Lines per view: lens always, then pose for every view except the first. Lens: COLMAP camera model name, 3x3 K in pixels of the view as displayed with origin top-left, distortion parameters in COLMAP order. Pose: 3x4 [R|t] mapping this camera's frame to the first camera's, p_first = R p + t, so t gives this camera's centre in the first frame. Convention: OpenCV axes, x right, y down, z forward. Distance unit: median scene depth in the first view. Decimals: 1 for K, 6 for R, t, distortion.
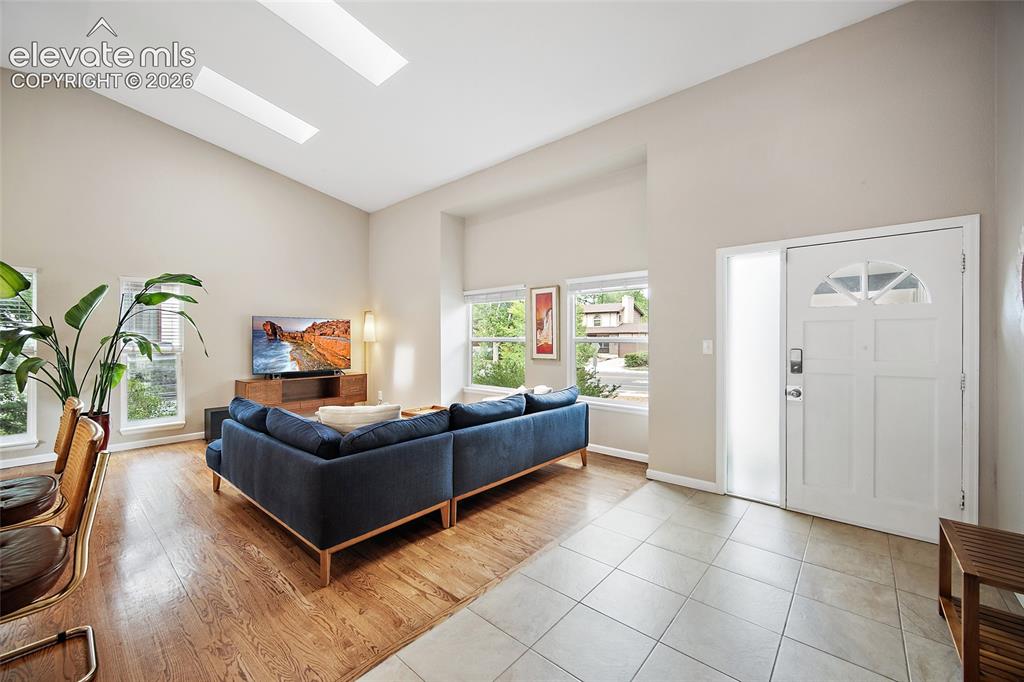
lens RADIAL K [[400.1, 0, 508.1], [0, 400.1, 340.1], [0, 0, 1]] dist [0.002309, 0.000091]
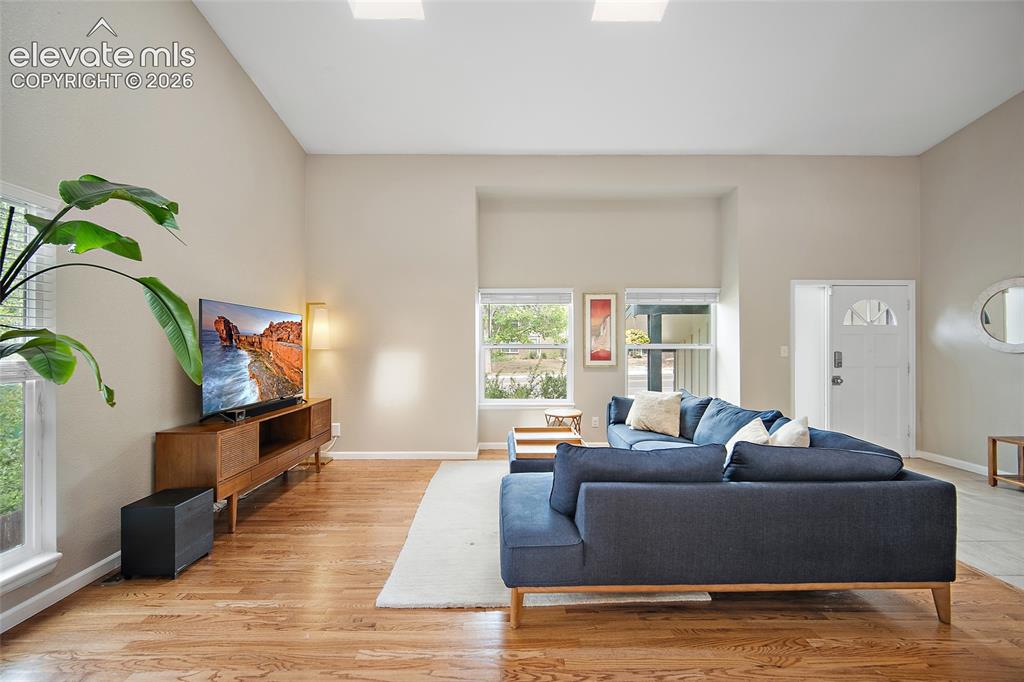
lens RADIAL K [[402.3, 0, 509.4], [0, 402.3, 344.8], [0, 0, 1]] dist [-0.000847, 0.000557]
pose [[0.750561, 0.003249, 0.660793, -0.735949], [0.001822, 0.999974, -0.006987, 0.002014], [-0.660799, 0.006448, 0.750536, 0.399996]]
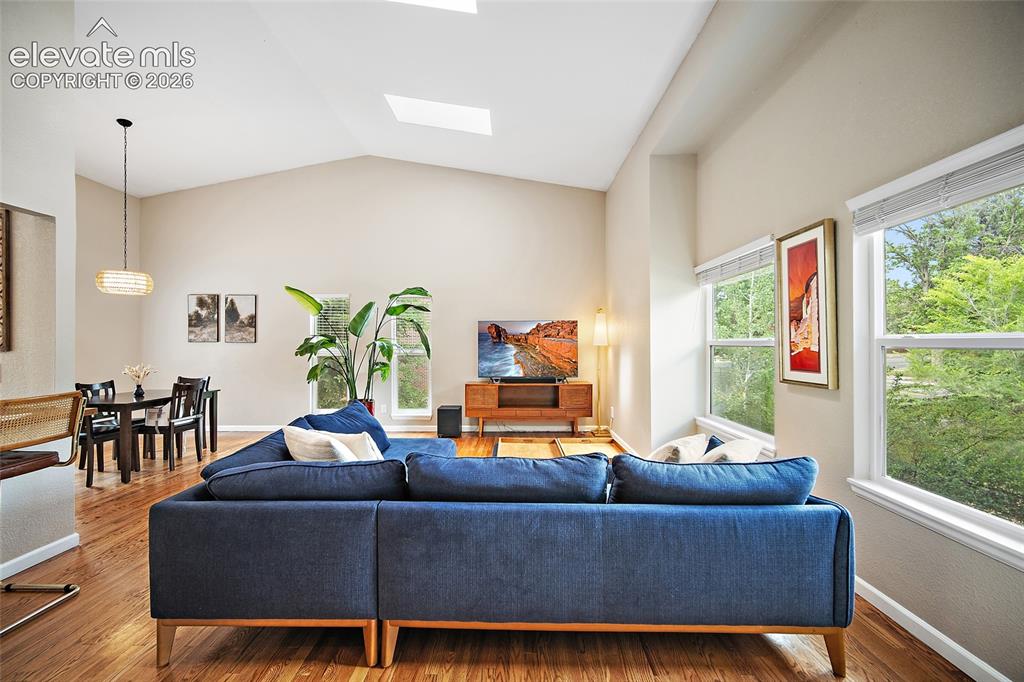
lens RADIAL K [[403.6, 0, 506.8], [0, 403.6, 340.2], [0, 0, 1]] dist [-0.004410, -0.000079]
pose [[0.638266, -0.006695, -0.769787, 0.232706], [0.001439, 0.999971, -0.007504, 0.000097], [0.769814, 0.003681, 0.638257, 0.422934]]
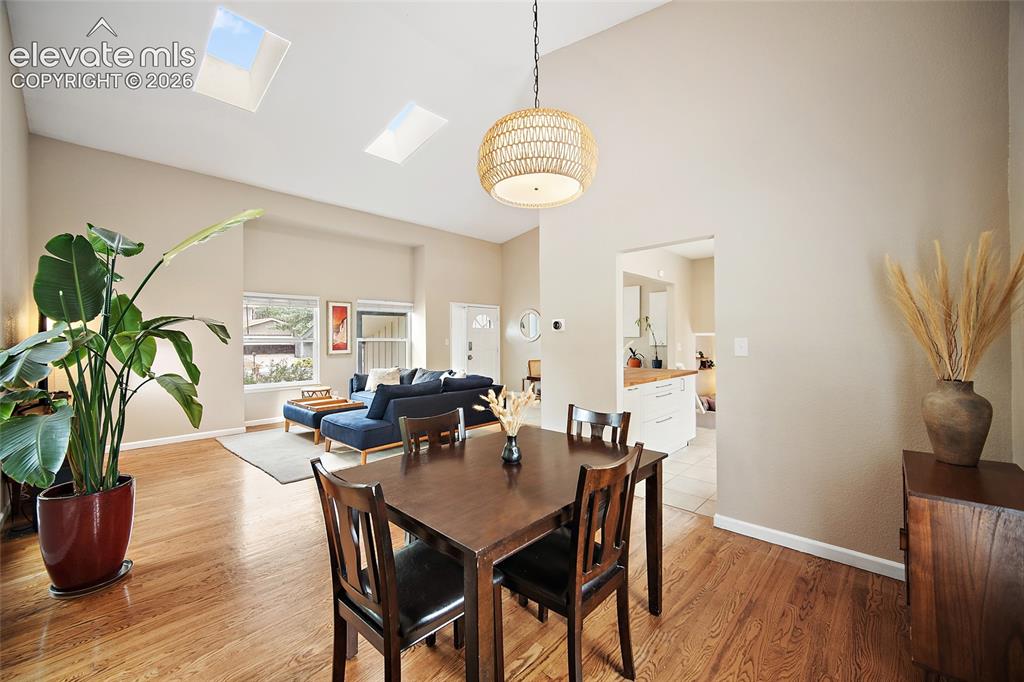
lens RADIAL K [[408.8, 0, 506.9], [0, 408.8, 330.9], [0, 0, 1]] dist [-0.001318, -0.000065]
pose [[0.052827, 0.019986, 0.998404, -1.289397], [0.010061, 0.999738, -0.020545, 0.003338], [-0.998553, 0.011130, 0.052612, 0.346559]]
